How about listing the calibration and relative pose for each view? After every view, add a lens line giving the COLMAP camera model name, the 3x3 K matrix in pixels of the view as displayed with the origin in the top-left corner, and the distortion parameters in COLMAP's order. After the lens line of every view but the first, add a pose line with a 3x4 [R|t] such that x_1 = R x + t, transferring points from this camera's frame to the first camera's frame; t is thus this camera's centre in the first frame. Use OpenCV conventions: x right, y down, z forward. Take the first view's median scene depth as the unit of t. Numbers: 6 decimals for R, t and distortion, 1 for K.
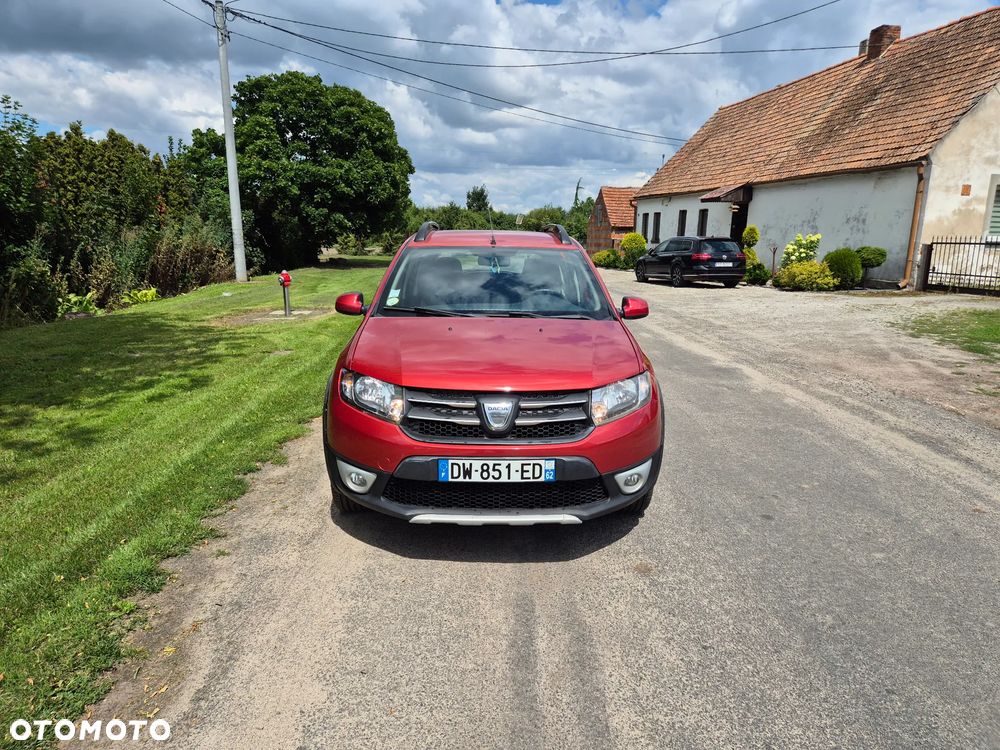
lens RADIAL K [[662.5, 0, 508.0], [0, 662.5, 372.6], [0, 0, 1]] dist [0.069739, -0.054051]
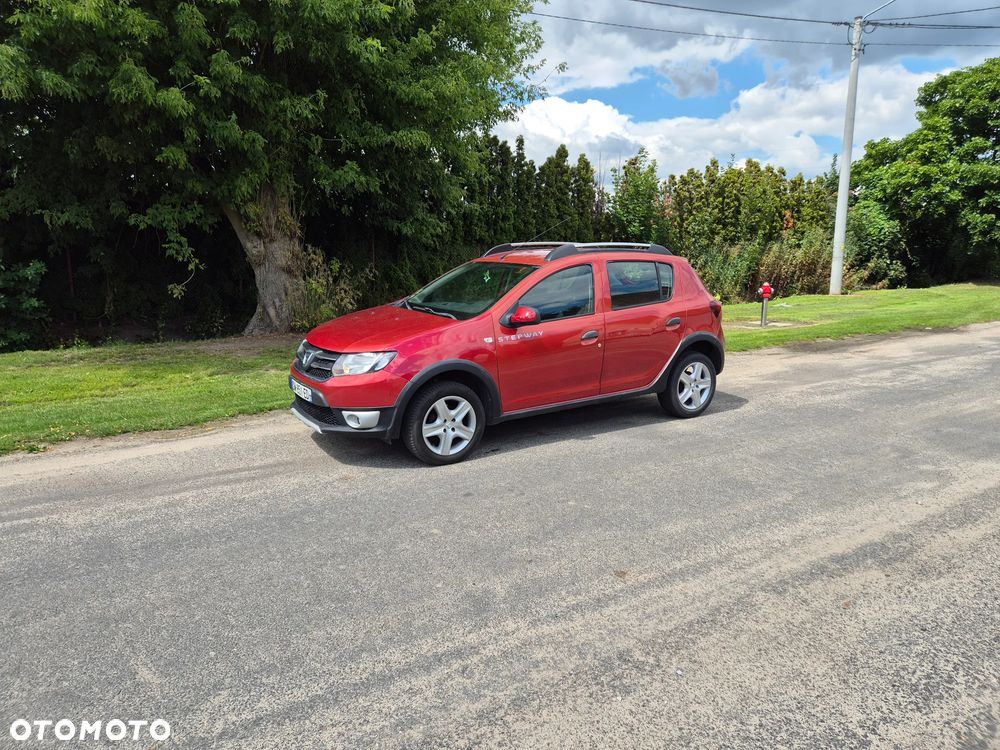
lens RADIAL K [[668.6, 0, 504.1], [0, 668.6, 369.0], [0, 0, 1]] dist [0.080038, -0.068679]
pose [[0.508629, 0.148479, -0.848086, 0.290879], [-0.168246, 0.983168, 0.071224, -0.020022], [0.844387, 0.106460, 0.525049, 0.086534]]
